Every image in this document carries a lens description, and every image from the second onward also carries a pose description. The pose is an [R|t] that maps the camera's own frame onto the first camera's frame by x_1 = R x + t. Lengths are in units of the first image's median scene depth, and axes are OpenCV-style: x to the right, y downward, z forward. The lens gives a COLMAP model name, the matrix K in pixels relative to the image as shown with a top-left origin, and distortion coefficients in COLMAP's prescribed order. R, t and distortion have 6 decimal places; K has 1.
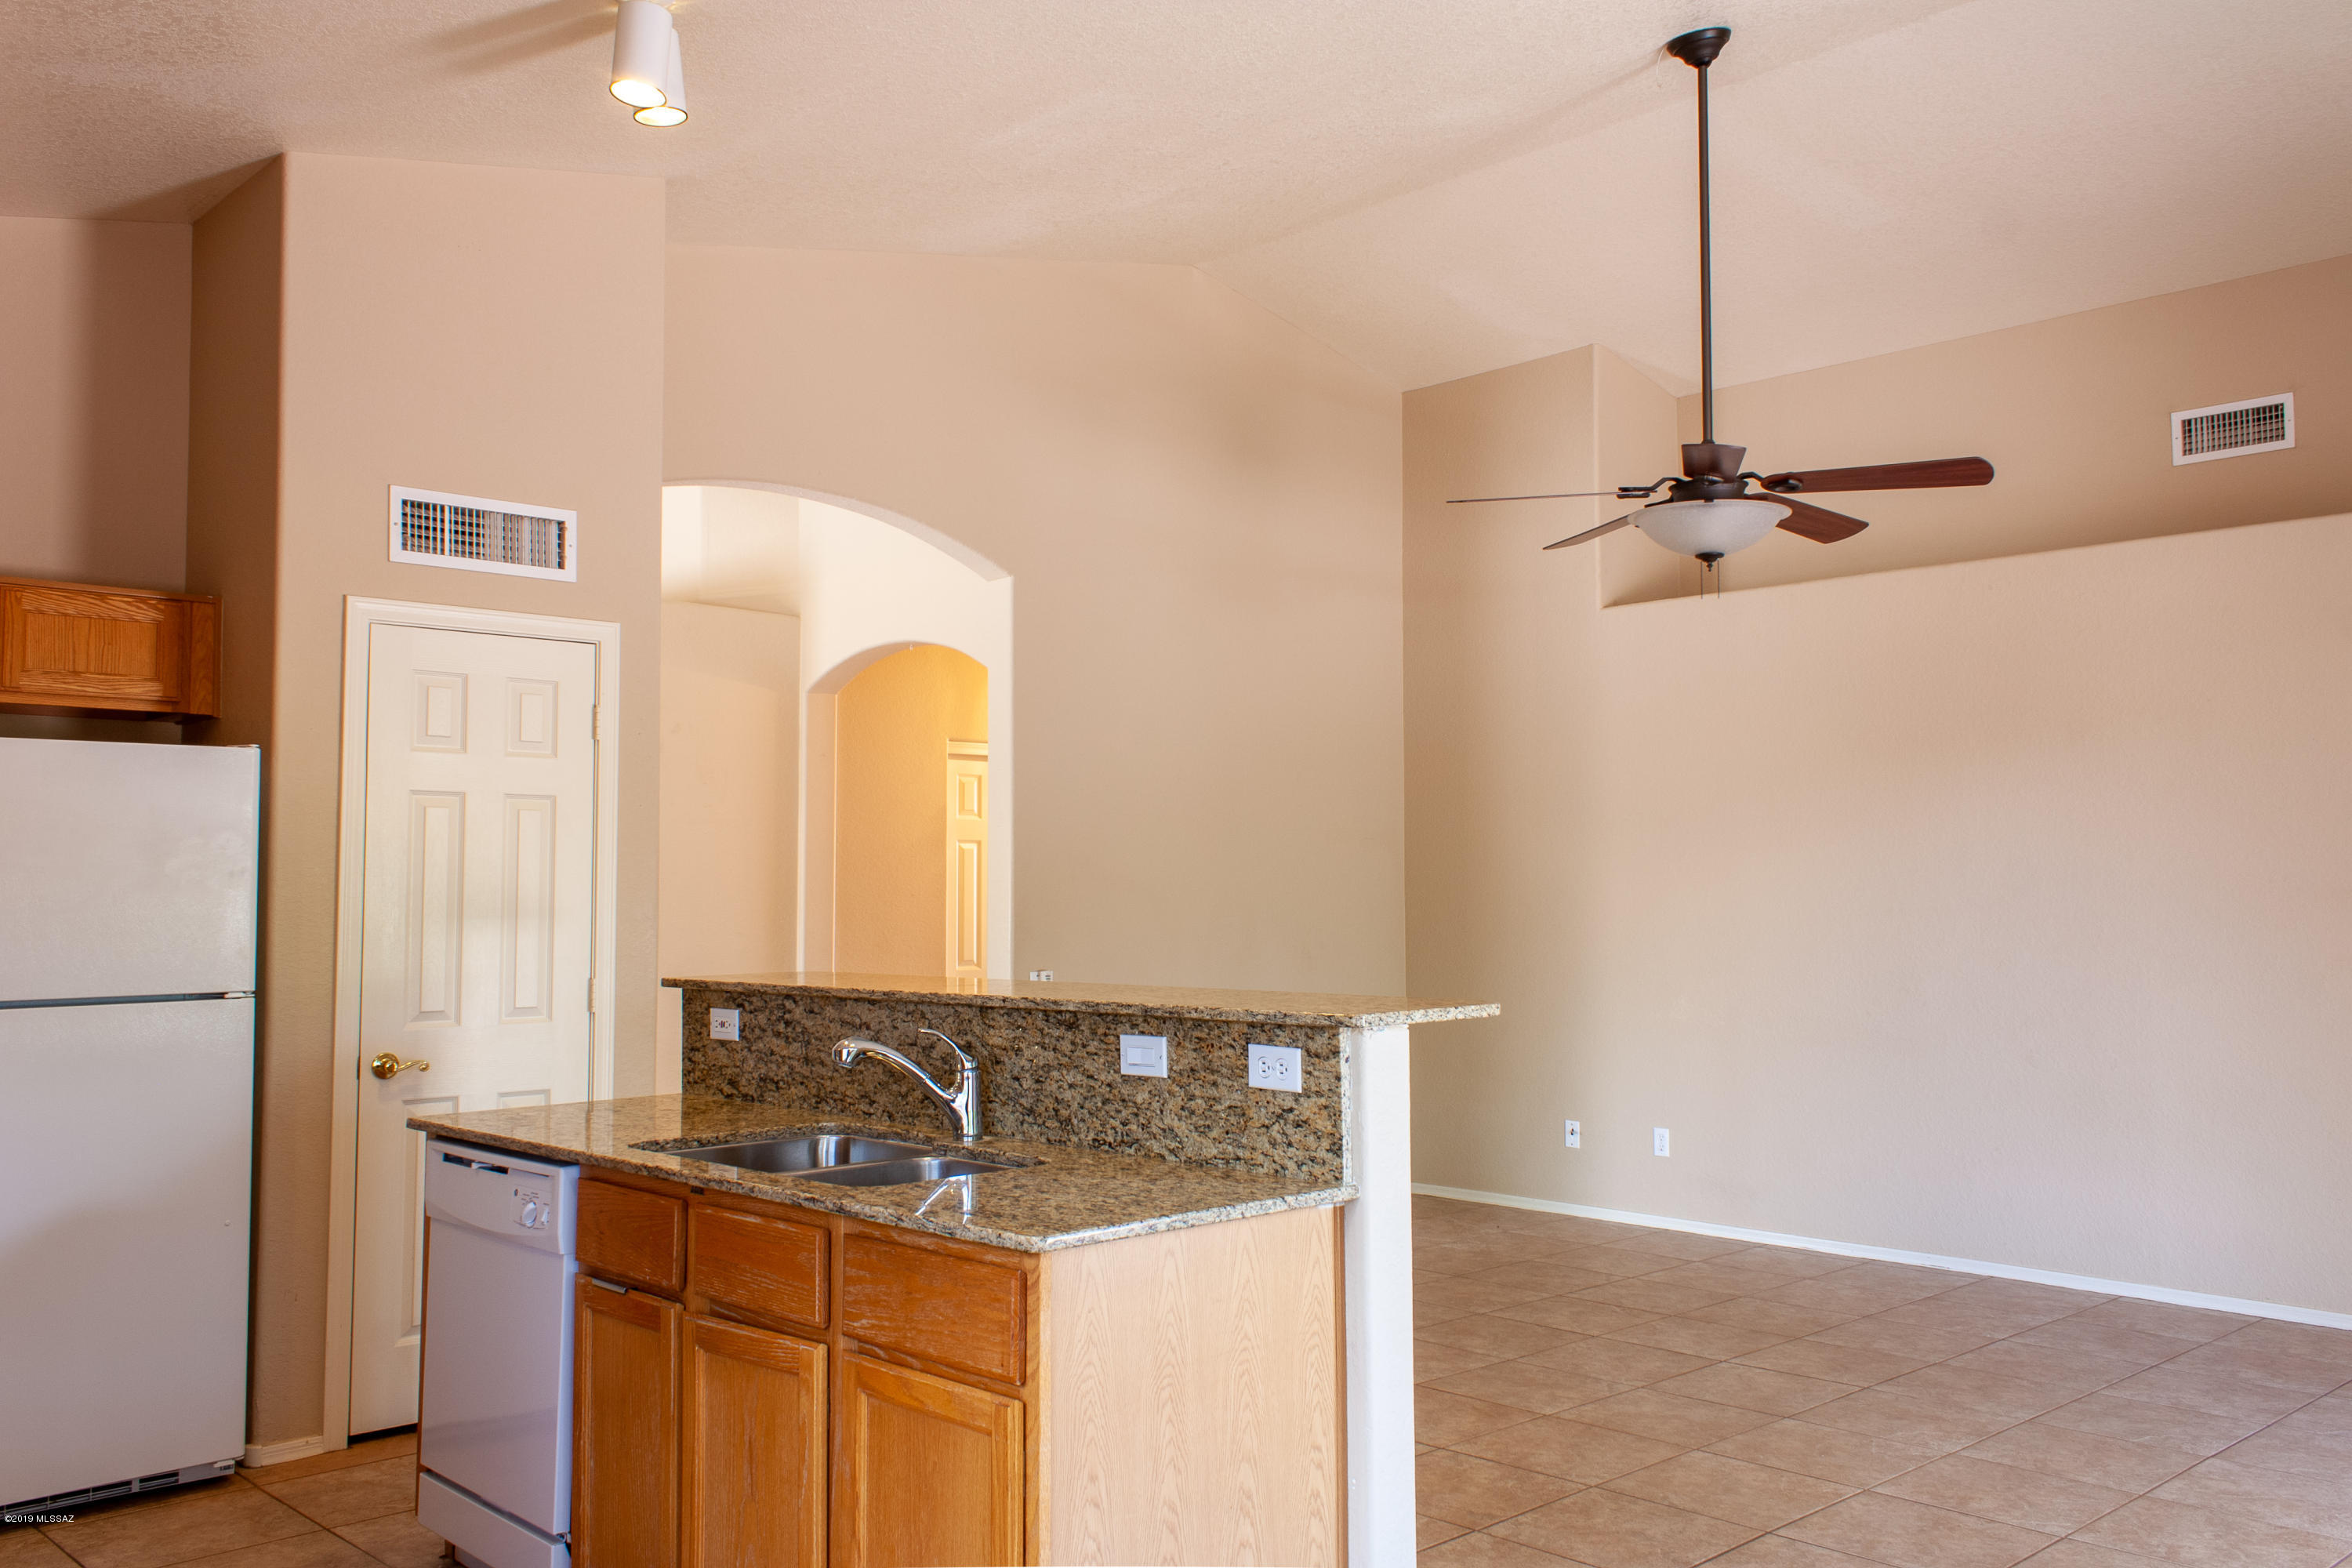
lens RADIAL K [[1954.9, 0, 1201.3], [0, 1954.9, 781.8], [0, 0, 1]] dist [0.028699, -0.013958]
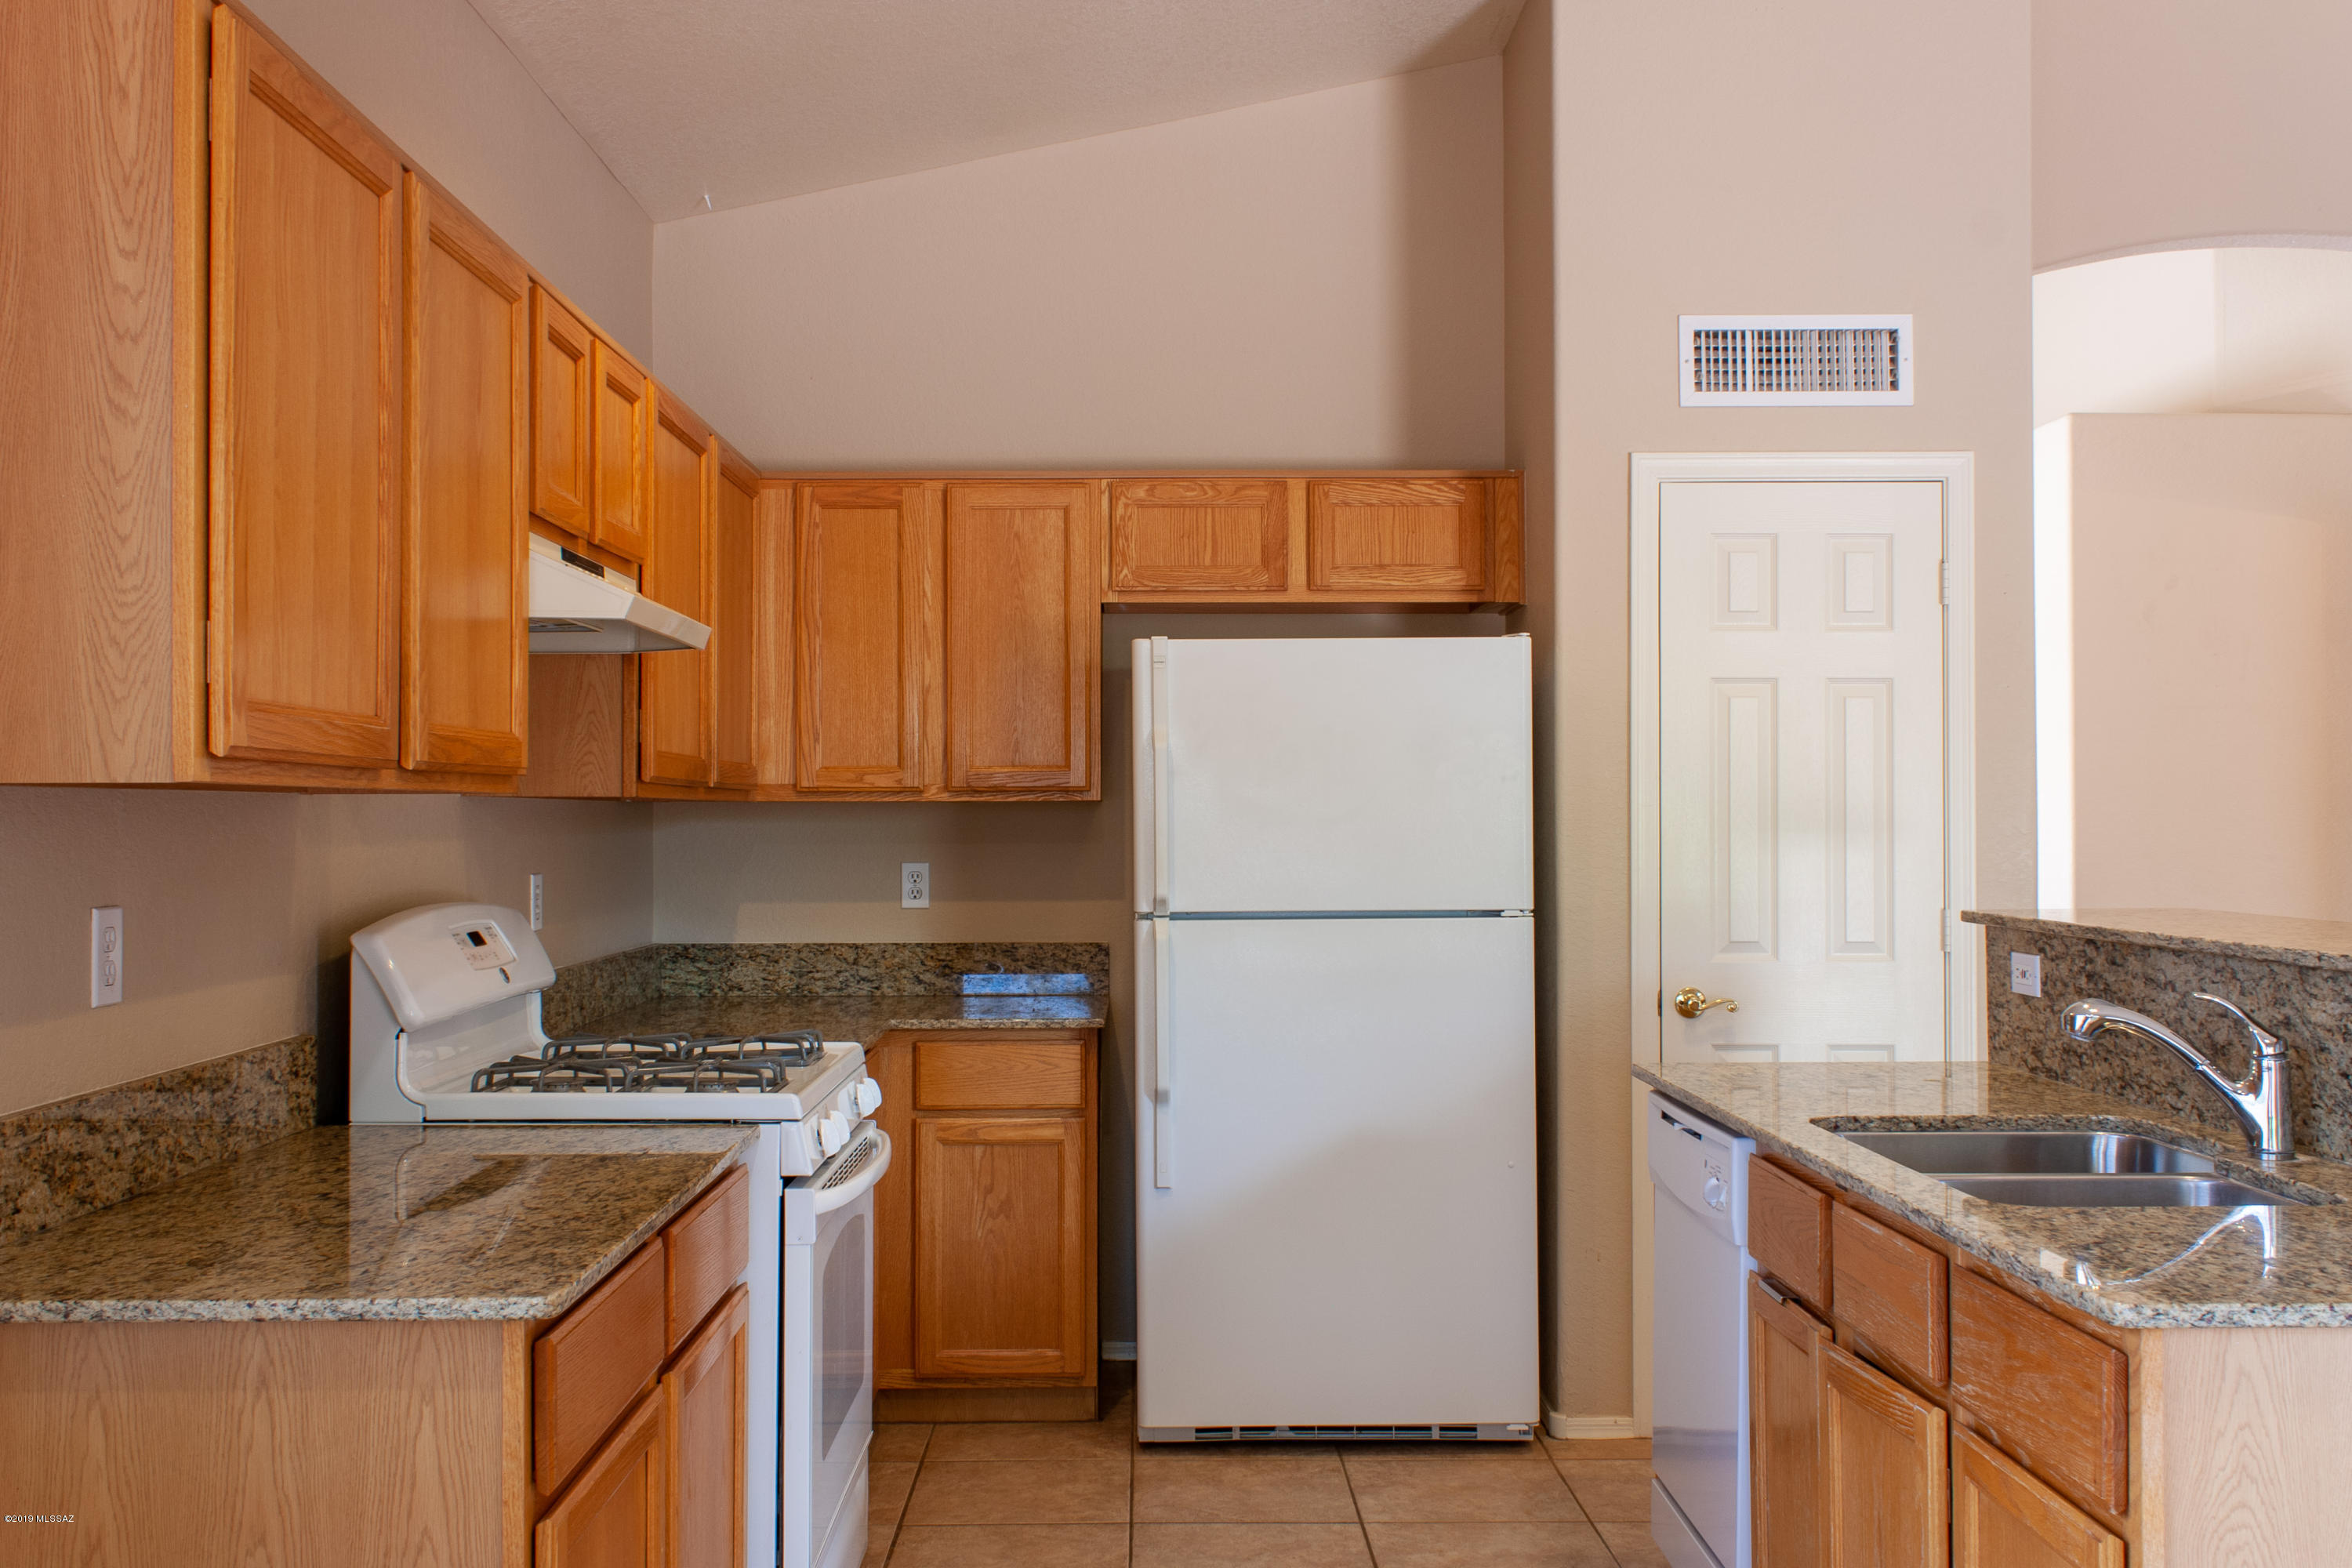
lens RADIAL K [[2387.1, 0, 1133.2], [0, 2387.1, 795.4], [0, 0, 1]] dist [0.014113, 0.000000]
pose [[0.721189, -0.002705, -0.692733, 0.148596], [0.040137, 0.998476, 0.037888, 0.006827], [0.691575, -0.055129, 0.720198, 0.106884]]
